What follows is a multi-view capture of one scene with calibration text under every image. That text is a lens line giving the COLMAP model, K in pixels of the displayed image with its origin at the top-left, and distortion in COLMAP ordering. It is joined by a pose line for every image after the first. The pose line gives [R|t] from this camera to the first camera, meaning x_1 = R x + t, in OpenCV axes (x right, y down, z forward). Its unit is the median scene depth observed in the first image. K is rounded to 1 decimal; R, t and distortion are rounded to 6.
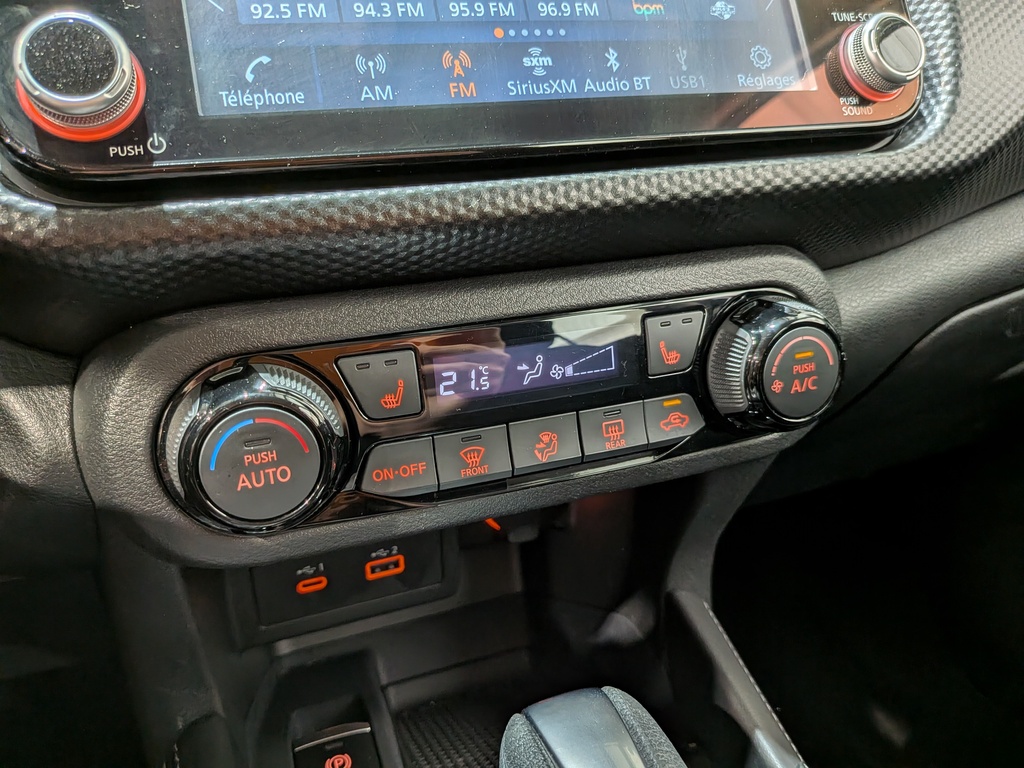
lens RADIAL K [[783.8, 0, 501.2], [0, 783.8, 403.1], [0, 0, 1]] dist [0.035379, -0.063494]
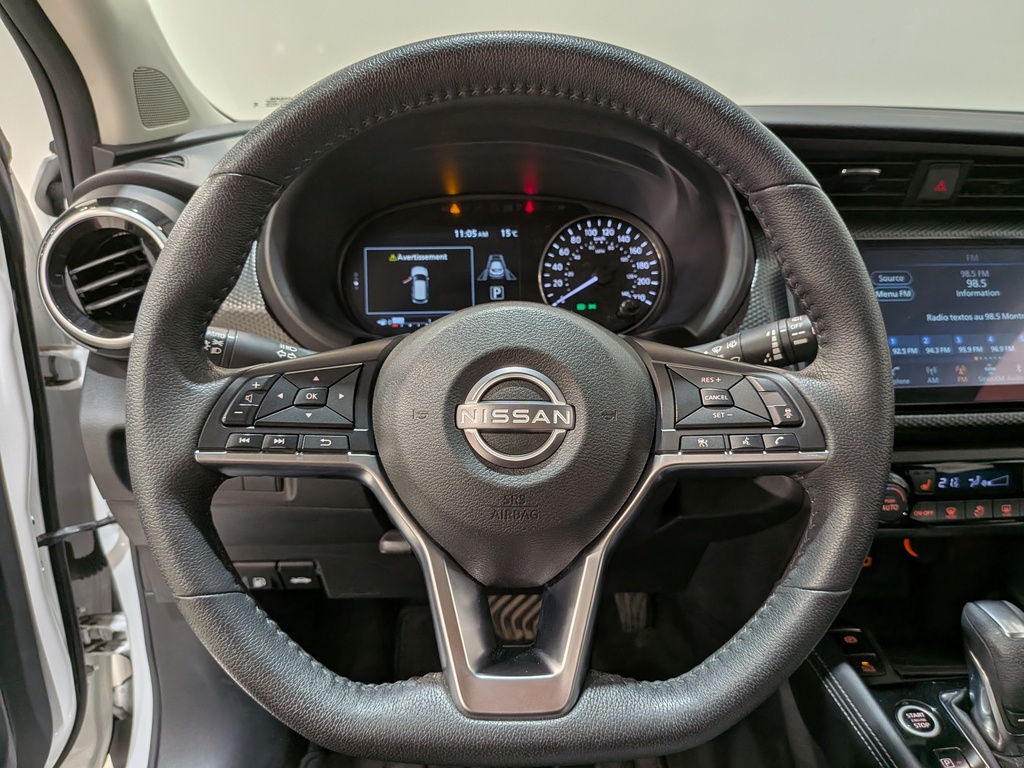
lens RADIAL K [[783.8, 0, 531.8], [0, 783.8, 397.2], [0, 0, 1]] dist [0.035379, -0.063494]
pose [[0.965623, 0.101187, -0.239444, -0.803695], [-0.122680, 0.989486, -0.076595, 0.063486], [0.229177, 0.103337, 0.967884, -1.942202]]
